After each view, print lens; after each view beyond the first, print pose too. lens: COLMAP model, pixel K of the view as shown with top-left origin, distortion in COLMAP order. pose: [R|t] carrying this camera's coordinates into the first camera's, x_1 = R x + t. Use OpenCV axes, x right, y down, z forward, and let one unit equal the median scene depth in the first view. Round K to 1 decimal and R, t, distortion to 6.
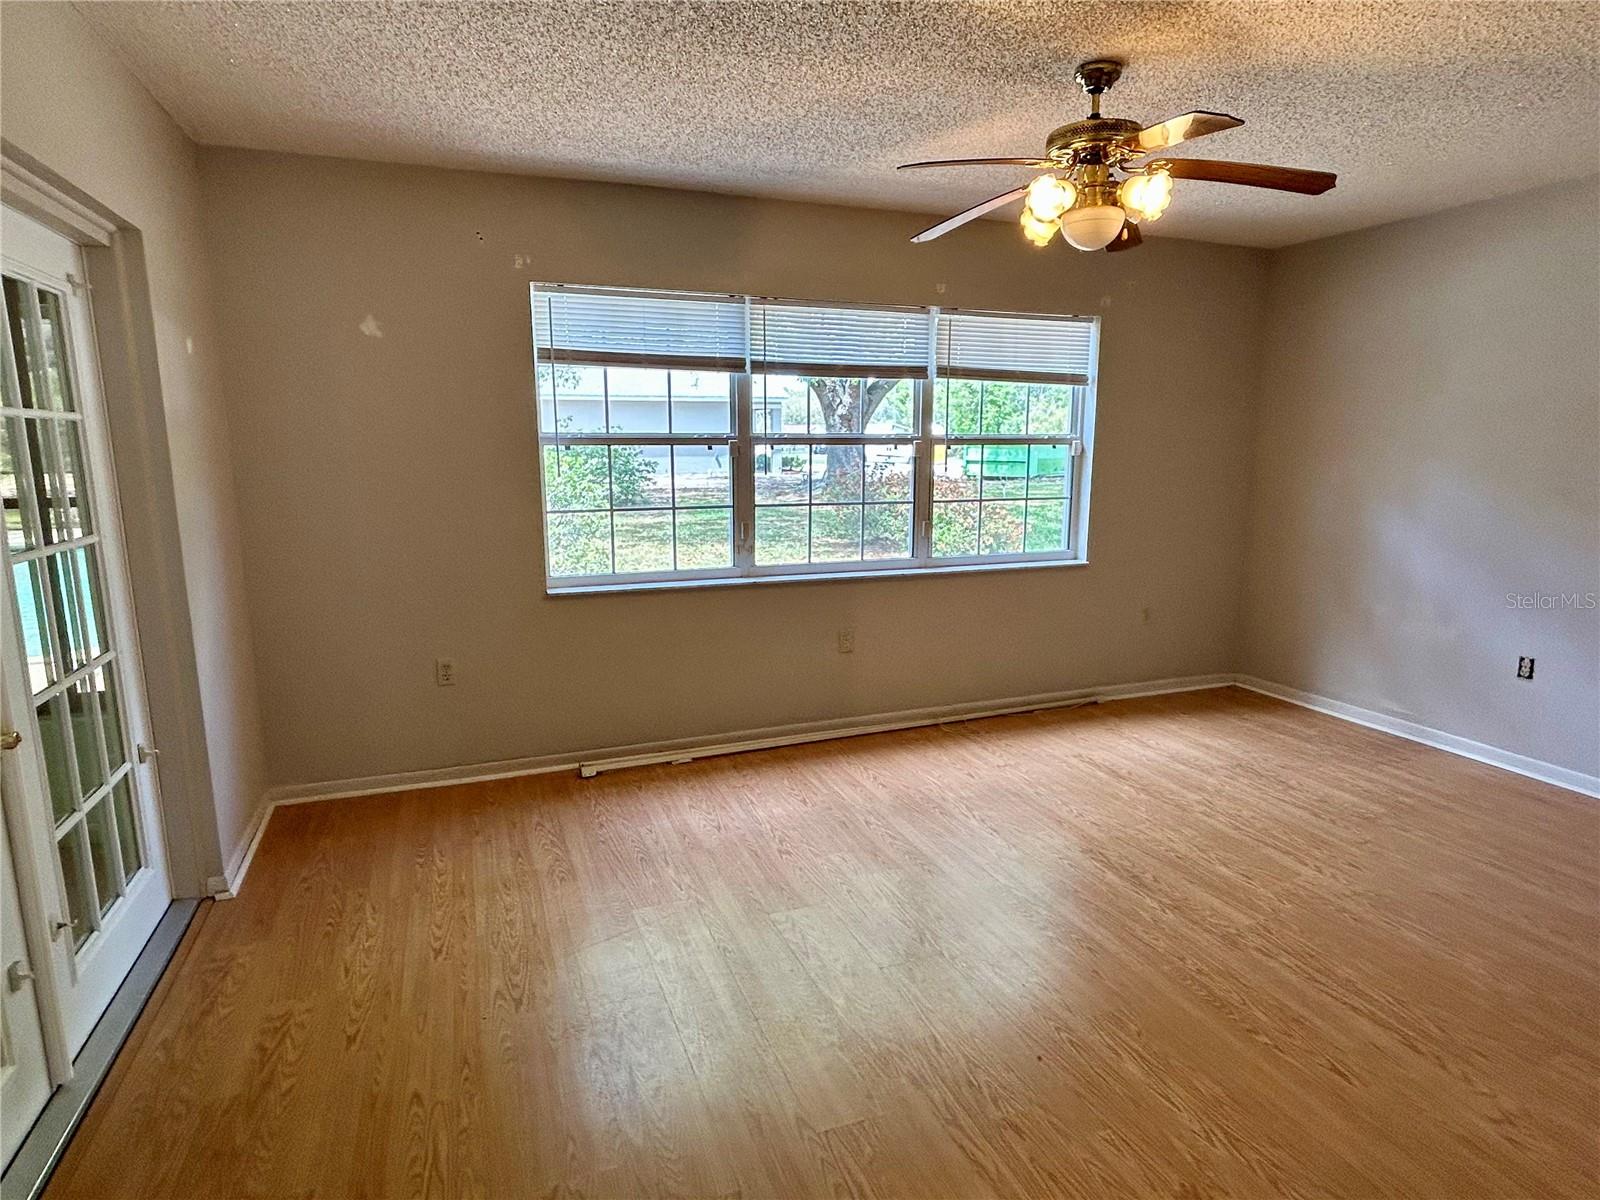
lens RADIAL K [[903.8, 0, 794.4], [0, 903.8, 599.0], [0, 0, 1]] dist [-0.007316, 0.000277]
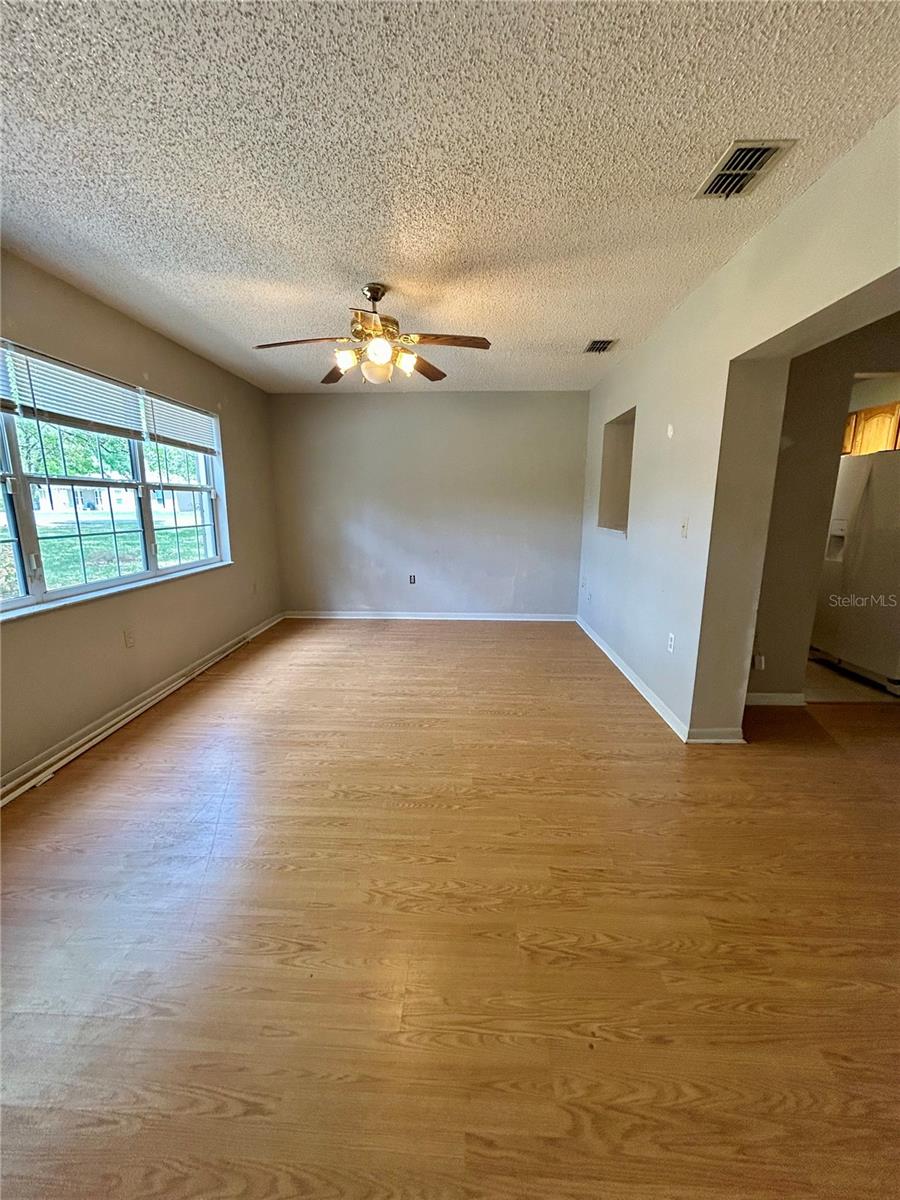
lens RADIAL K [[483.8, 0, 450.0], [0, 483.8, 600.1], [0, 0, 1]] dist [-0.000706, 0.000141]
pose [[0.391147, -0.180510, 0.902452, -0.493340], [0.159909, 0.978991, 0.126511, -0.028703], [-0.906330, 0.094826, 0.411795, 0.368448]]
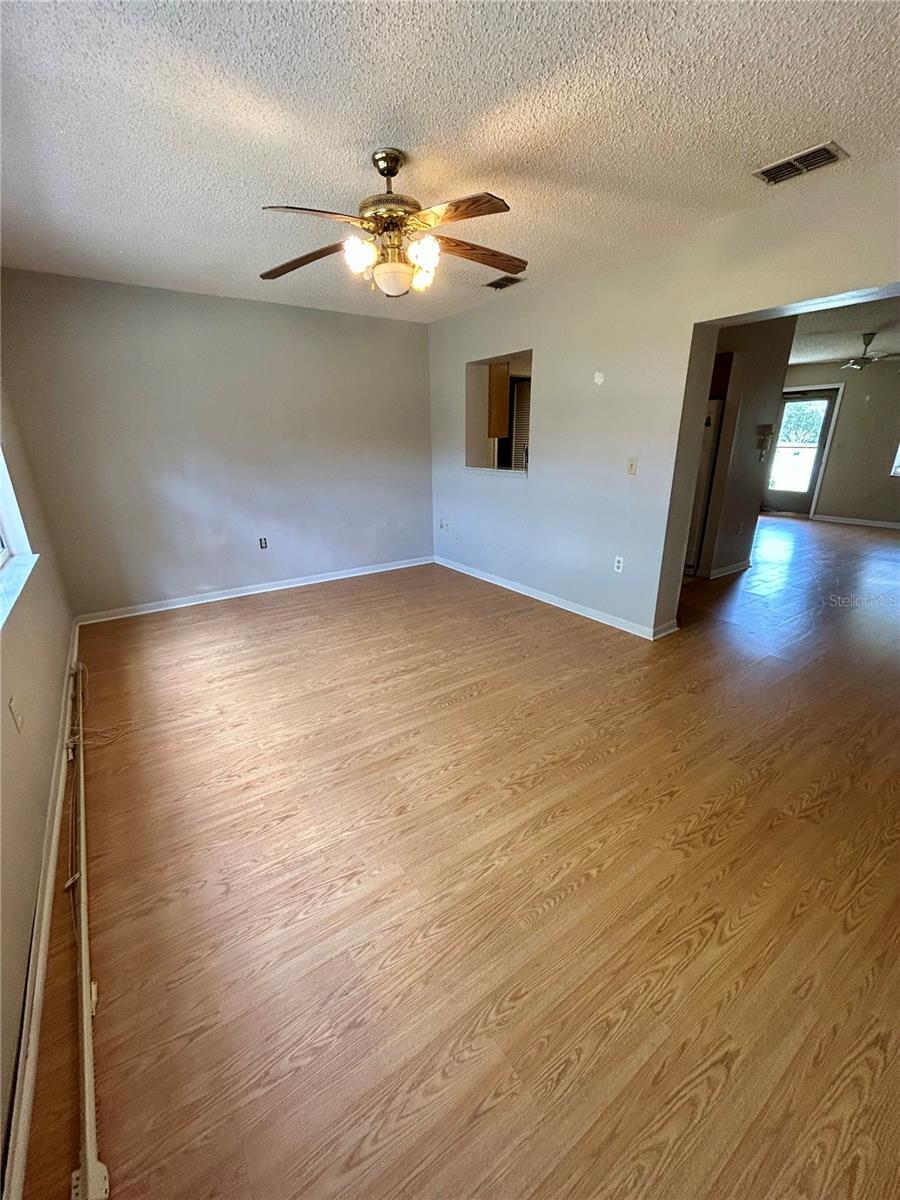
lens RADIAL K [[483.8, 0, 450.2], [0, 483.8, 599.9], [0, 0, 1]] dist [-0.000706, 0.000141]
pose [[-0.244488, -0.307524, 0.919595, -0.461586], [0.182404, 0.916859, 0.355104, -0.146983], [-0.952341, 0.254557, -0.168067, 0.914921]]
